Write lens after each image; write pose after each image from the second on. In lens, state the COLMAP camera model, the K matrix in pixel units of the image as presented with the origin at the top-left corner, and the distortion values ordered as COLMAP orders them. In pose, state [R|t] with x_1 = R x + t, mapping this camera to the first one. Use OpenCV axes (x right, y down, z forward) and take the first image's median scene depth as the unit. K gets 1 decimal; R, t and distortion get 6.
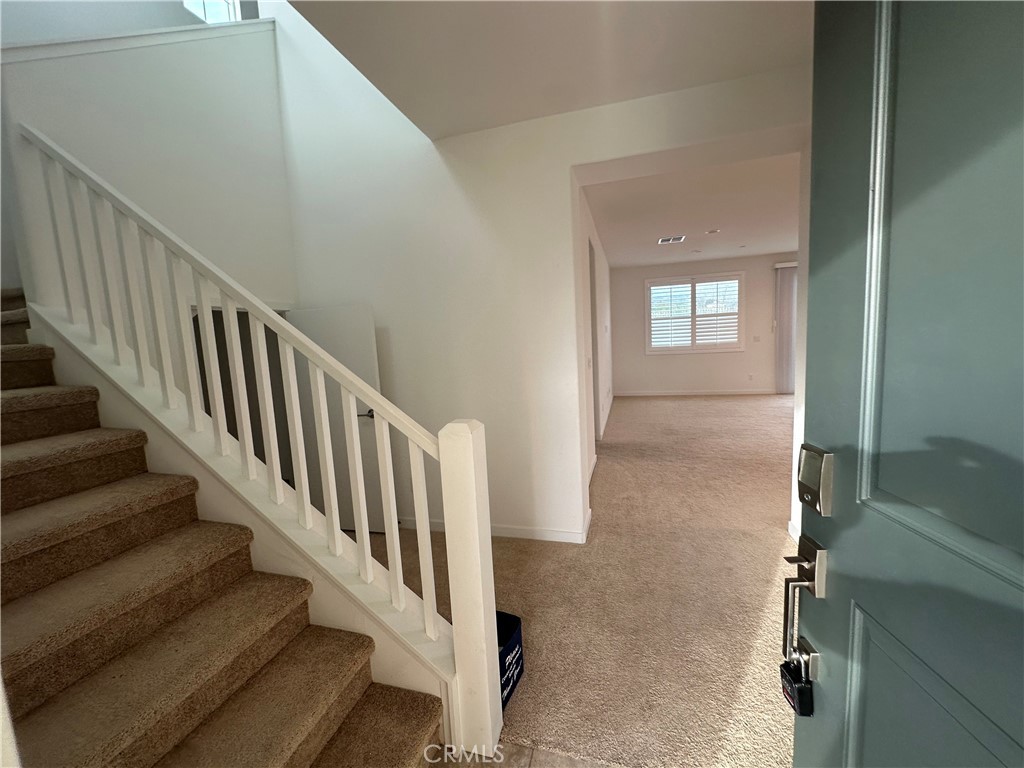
lens RADIAL K [[407.8, 0, 516.8], [0, 407.8, 386.2], [0, 0, 1]] dist [-0.001102, 0.000378]
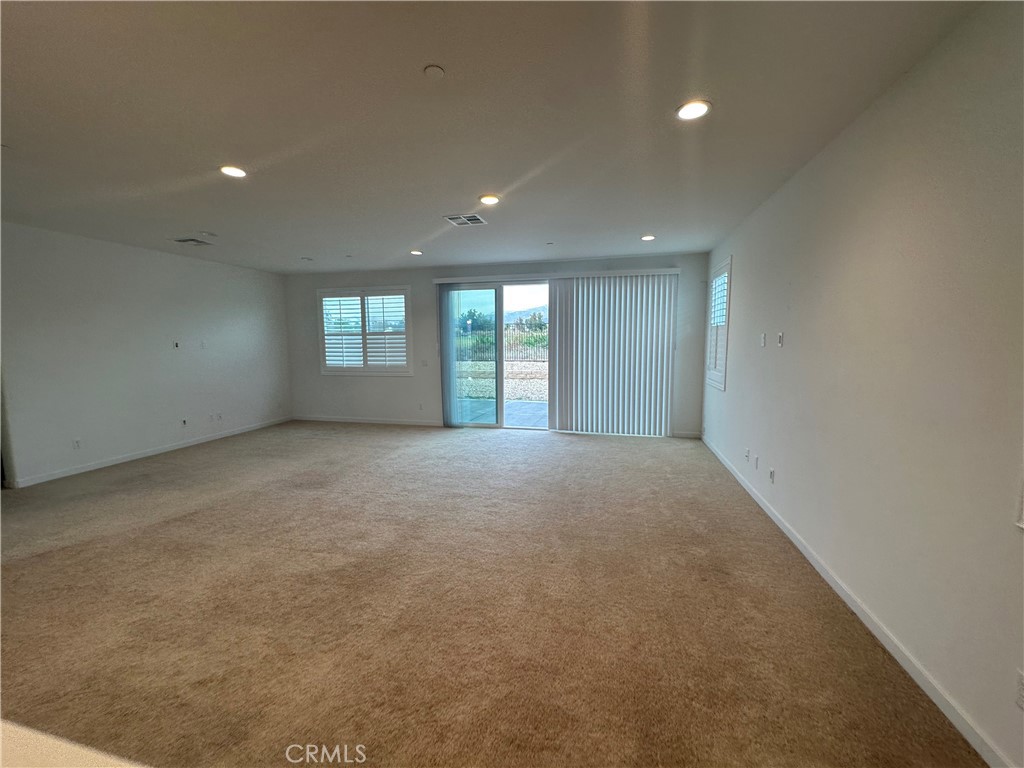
lens RADIAL K [[407.8, 0, 516.2], [0, 407.8, 386.1], [0, 0, 1]] dist [-0.001102, 0.000378]
pose [[0.998864, 0.044440, 0.017215, 0.785647], [-0.044438, 0.999012, -0.000532, -0.076052], [-0.017221, -0.000233, 0.999852, 0.120425]]
